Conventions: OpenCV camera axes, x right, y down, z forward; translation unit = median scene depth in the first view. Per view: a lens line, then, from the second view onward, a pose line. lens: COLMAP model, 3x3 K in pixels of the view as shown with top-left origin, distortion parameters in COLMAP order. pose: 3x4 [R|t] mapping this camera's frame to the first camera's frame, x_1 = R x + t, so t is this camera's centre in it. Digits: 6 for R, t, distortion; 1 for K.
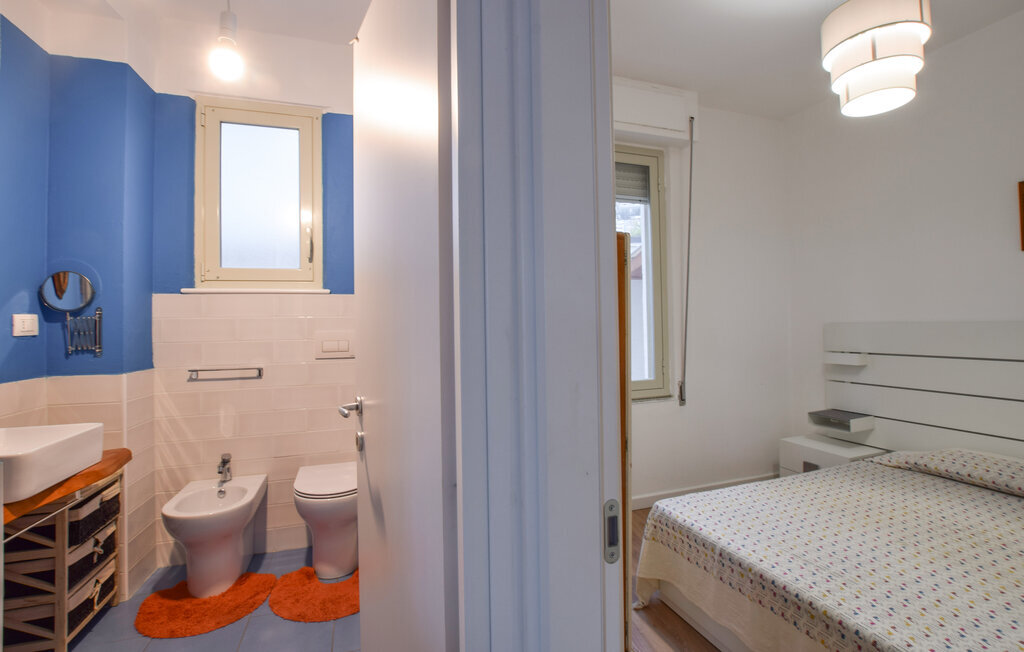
lens RADIAL K [[450.9, 0, 515.2], [0, 450.9, 308.2], [0, 0, 1]] dist [-0.034980, 0.007654]
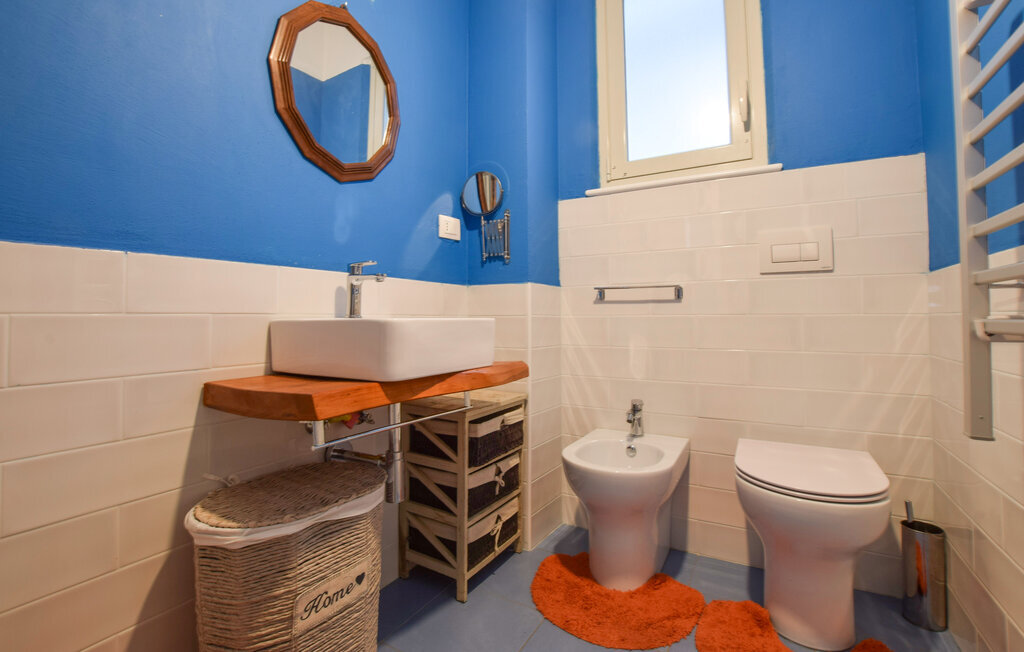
lens RADIAL K [[453.3, 0, 510.5], [0, 453.3, 312.1], [0, 0, 1]] dist [-0.035378, 0.006702]
pose [[0.658568, -0.006283, -0.752495, -0.261626], [0.016055, 0.999855, 0.005703, 0.204568], [0.752350, -0.015837, 0.658573, 0.408236]]
